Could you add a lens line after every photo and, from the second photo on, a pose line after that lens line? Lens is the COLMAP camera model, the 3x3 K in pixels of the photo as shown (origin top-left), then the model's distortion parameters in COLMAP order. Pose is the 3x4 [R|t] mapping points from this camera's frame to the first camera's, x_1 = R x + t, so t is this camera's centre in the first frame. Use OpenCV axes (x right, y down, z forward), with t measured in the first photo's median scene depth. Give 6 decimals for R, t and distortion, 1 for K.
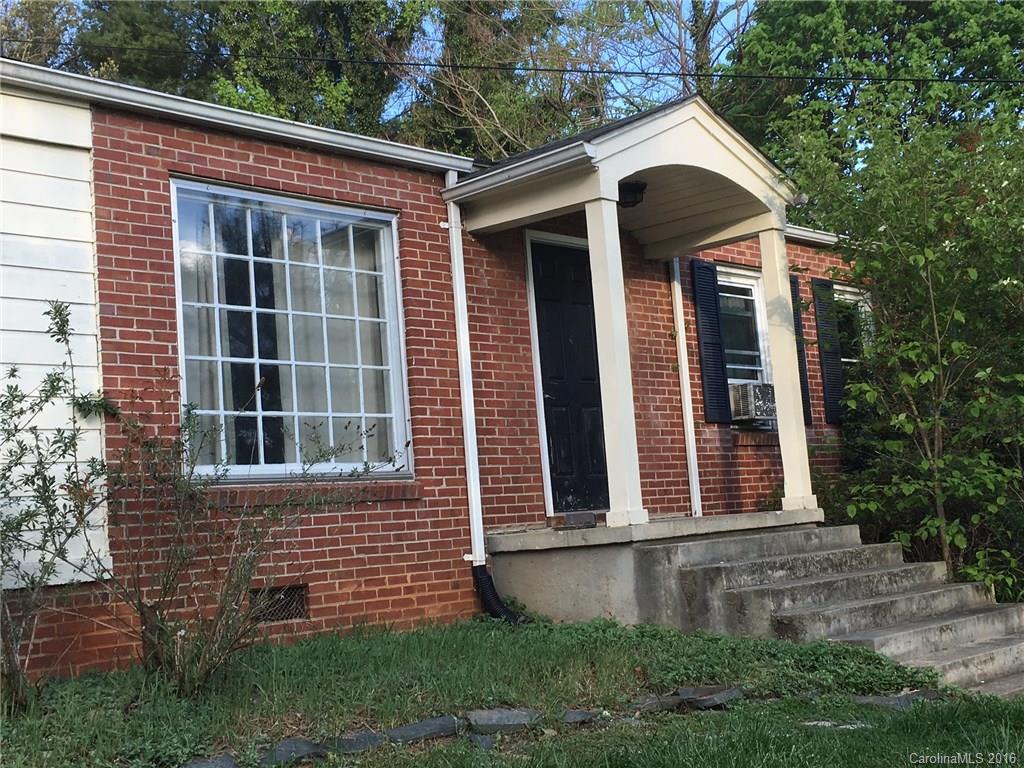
lens RADIAL K [[1338.8, 0, 512.0], [0, 1338.8, 384.0], [0, 0, 1]] dist [0.120701, -0.006849]
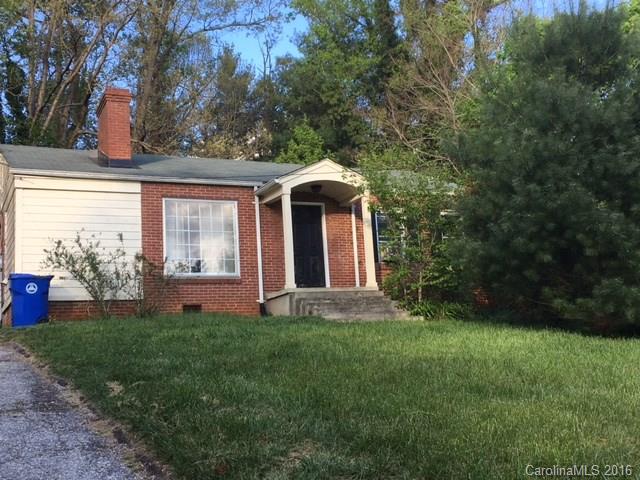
lens RADIAL K [[836.8, 0, 320.0], [0, 836.8, 240.0], [0, 0, 1]] dist [0.120701, -0.006849]
pose [[0.941711, -0.040204, -0.334011, 0.844505], [0.029858, 0.998904, -0.036052, 0.058295], [0.335094, 0.023978, 0.941880, -0.961308]]
